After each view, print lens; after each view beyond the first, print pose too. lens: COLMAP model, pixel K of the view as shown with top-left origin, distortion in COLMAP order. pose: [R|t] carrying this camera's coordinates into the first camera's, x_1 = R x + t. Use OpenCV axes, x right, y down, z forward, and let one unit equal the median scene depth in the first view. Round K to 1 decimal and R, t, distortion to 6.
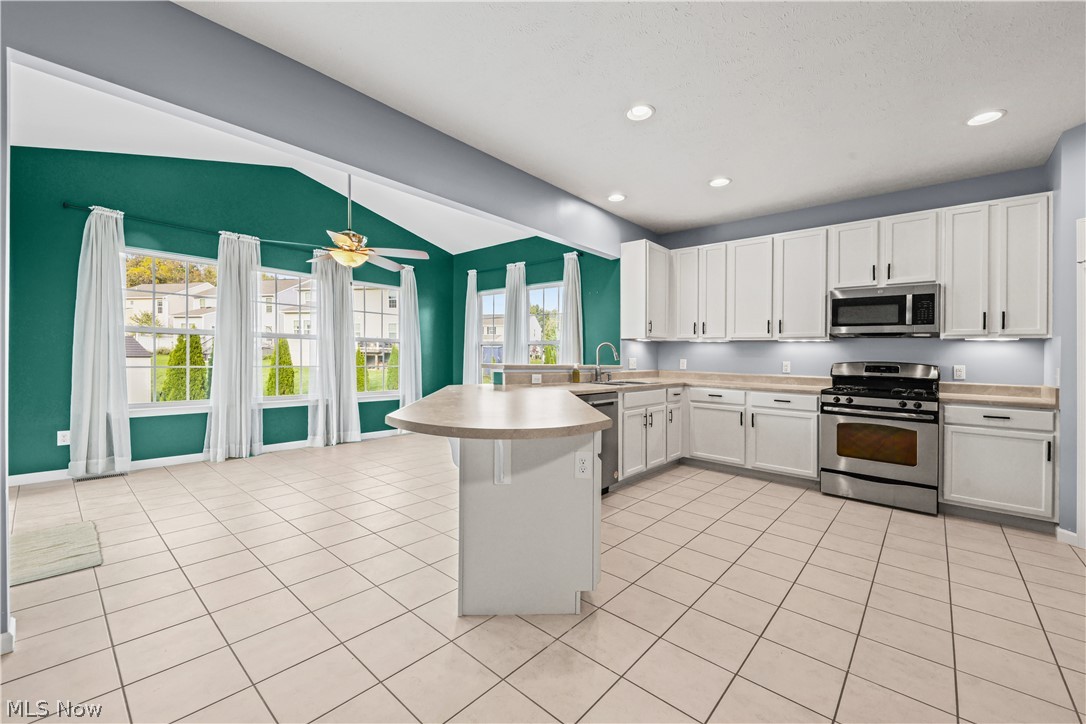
lens RADIAL K [[434.6, 0, 543.0], [0, 434.6, 362.0], [0, 0, 1]] dist [0.001186, 0.000065]
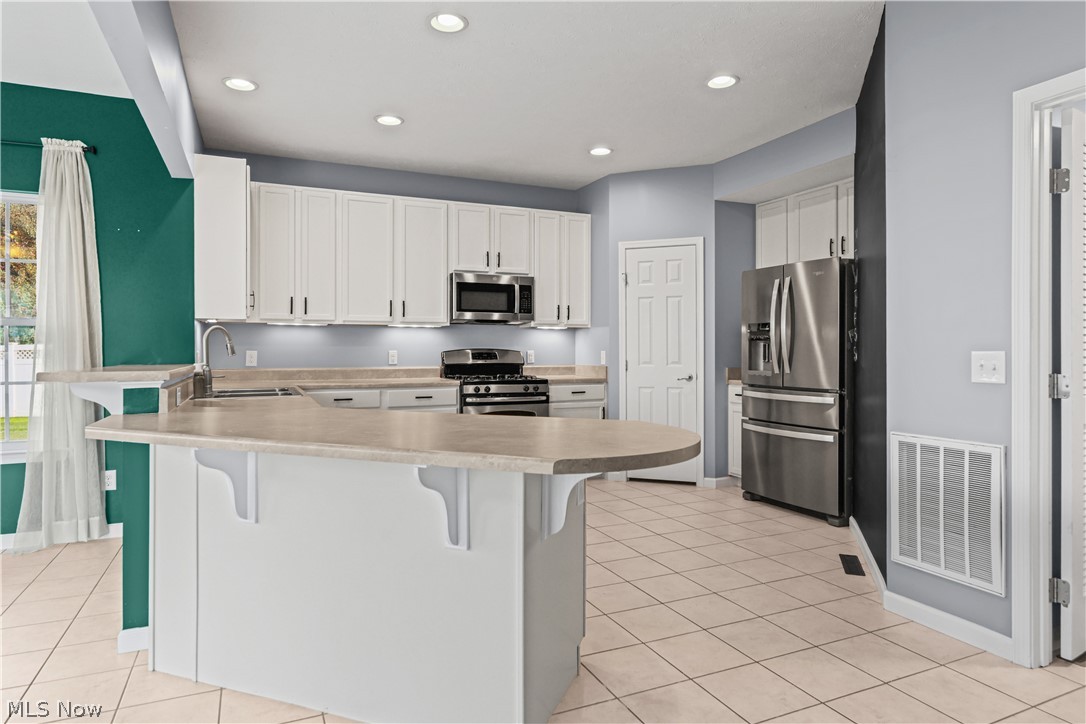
lens RADIAL K [[574.0, 0, 543.0], [0, 574.0, 362.0], [0, 0, 1]] dist [-0.002224, -0.000412]
pose [[0.449506, -0.040912, 0.892340, -0.350337], [0.023696, 0.999145, 0.033872, -0.011800], [-0.892963, 0.005919, 0.450091, 0.292431]]
